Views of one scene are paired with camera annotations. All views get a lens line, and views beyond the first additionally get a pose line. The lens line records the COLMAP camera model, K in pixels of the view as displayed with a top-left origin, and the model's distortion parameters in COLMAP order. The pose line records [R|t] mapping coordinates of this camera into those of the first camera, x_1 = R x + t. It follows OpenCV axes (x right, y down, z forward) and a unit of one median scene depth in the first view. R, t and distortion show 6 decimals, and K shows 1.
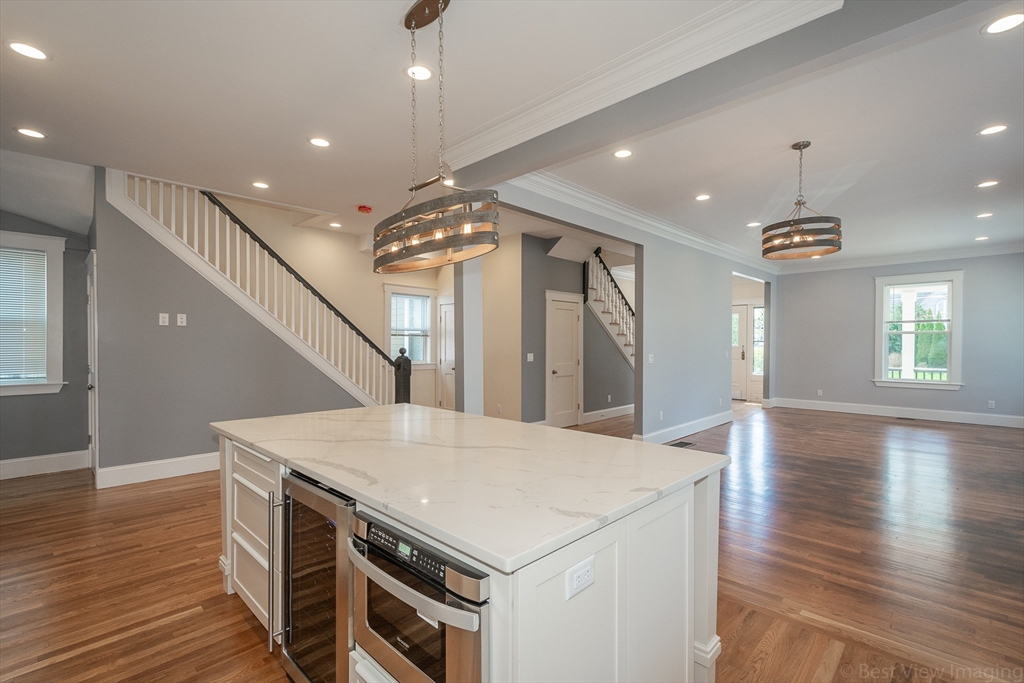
lens RADIAL K [[471.9, 0, 512.0], [0, 471.9, 341.5], [0, 0, 1]] dist [0.001232, -0.000477]
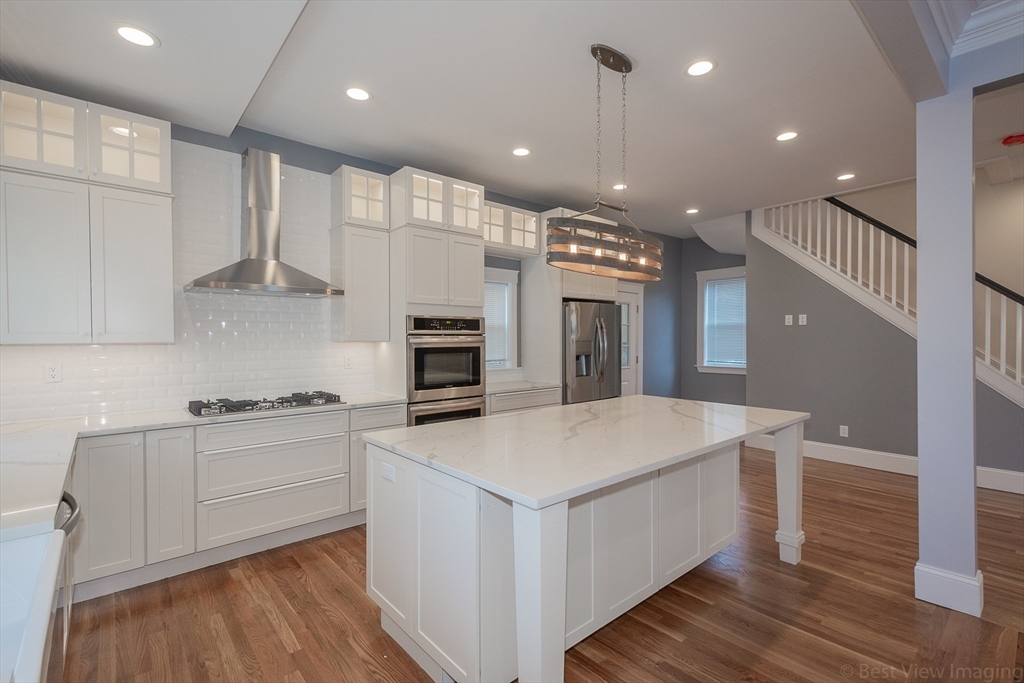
lens RADIAL K [[458.5, 0, 512.0], [0, 458.5, 341.5], [0, 0, 1]] dist [0.003537, 0.000447]
pose [[-0.082192, 0.003344, -0.996611, 0.596400], [0.007768, 0.999966, 0.002715, -0.002393], [0.996586, -0.007519, -0.082215, 0.516281]]
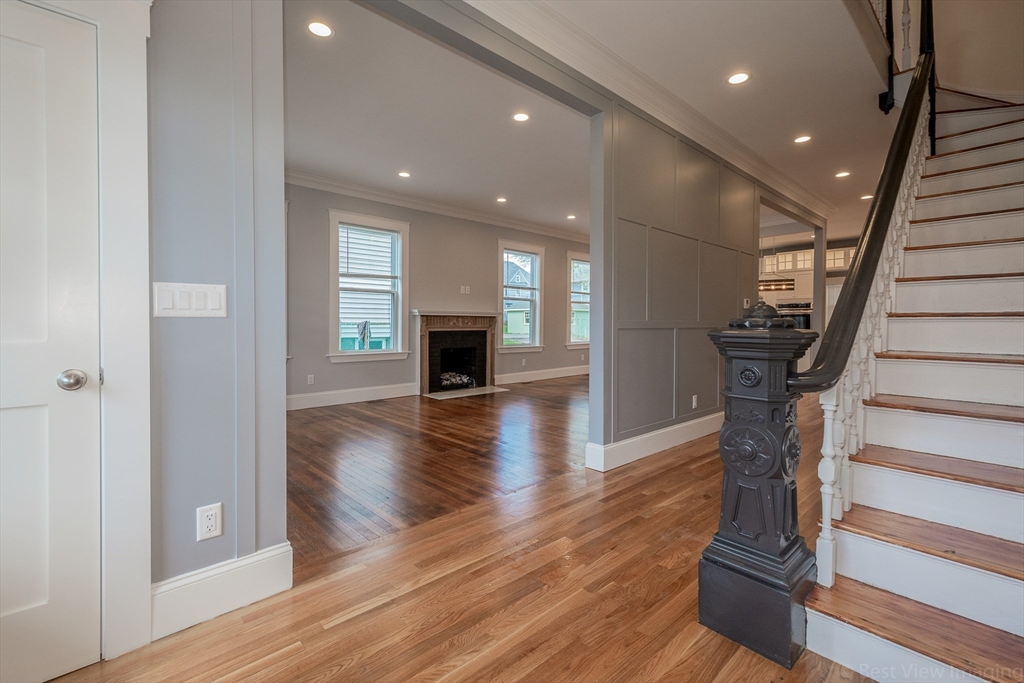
lens RADIAL K [[451.8, 0, 508.9], [0, 451.8, 325.5], [0, 0, 1]] dist [-0.000342, -0.000150]
pose [[-0.998470, -0.006937, 0.054858, 1.156947], [-0.007109, 0.999970, -0.002940, 0.099489], [-0.054836, -0.003325, -0.998490, 3.106529]]
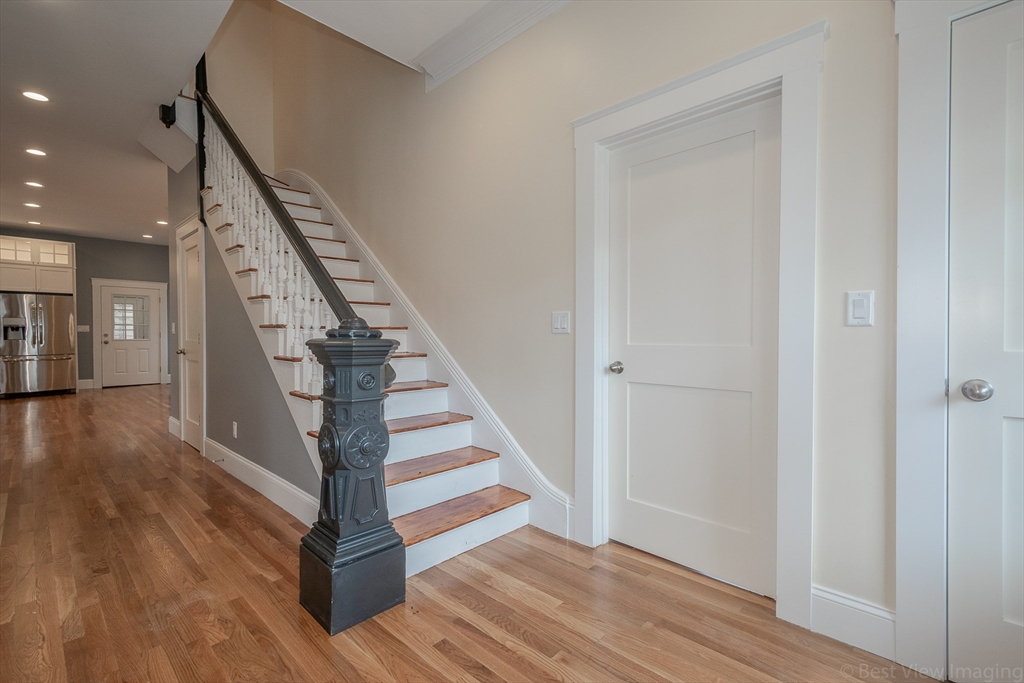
lens RADIAL K [[458.5, 0, 512.0], [0, 458.5, 341.5], [0, 0, 1]] dist [0.003537, 0.000447]
pose [[0.038733, 0.005469, -0.999235, 1.465440], [0.000925, 0.999984, 0.005509, 0.100601], [0.999249, -0.001138, 0.038727, 2.787831]]
